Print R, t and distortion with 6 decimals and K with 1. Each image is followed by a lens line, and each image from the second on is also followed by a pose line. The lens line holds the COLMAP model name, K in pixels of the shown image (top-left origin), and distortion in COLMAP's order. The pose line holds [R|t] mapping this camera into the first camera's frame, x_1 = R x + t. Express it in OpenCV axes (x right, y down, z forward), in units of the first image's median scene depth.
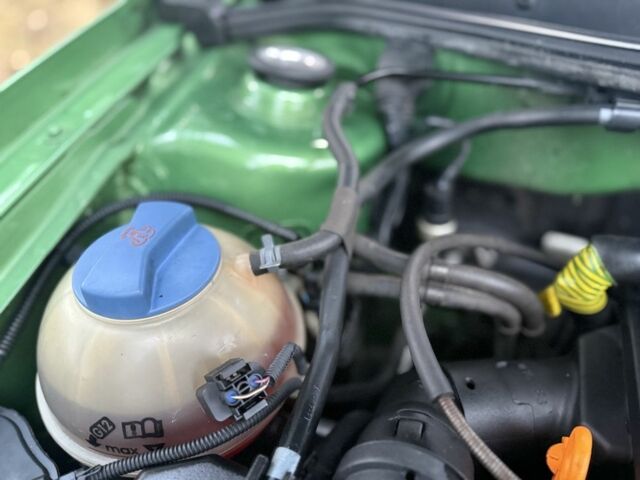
lens RADIAL K [[449.2, 0, 320.0], [0, 449.2, 240.0], [0, 0, 1]] dist [0.041407, -0.106604]
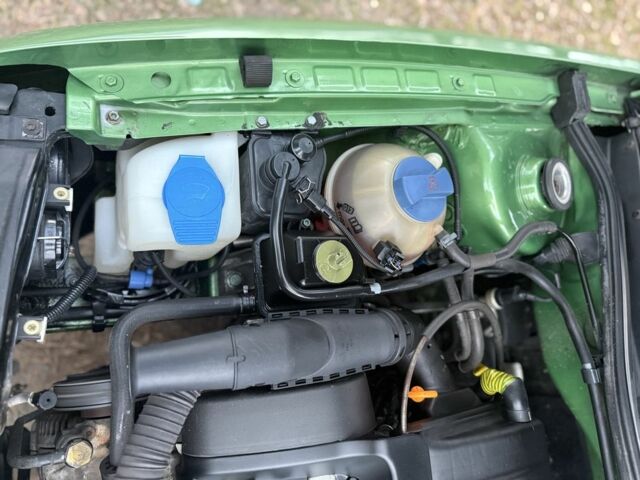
lens RADIAL K [[449.2, 0, 320.0], [0, 449.2, 240.0], [0, 0, 1]] dist [0.041407, -0.106604]
pose [[0.418150, 0.907459, 0.040846, -0.385800], [-0.873813, 0.389546, 0.291040, -0.048855], [0.248195, -0.157390, 0.955839, -0.985161]]
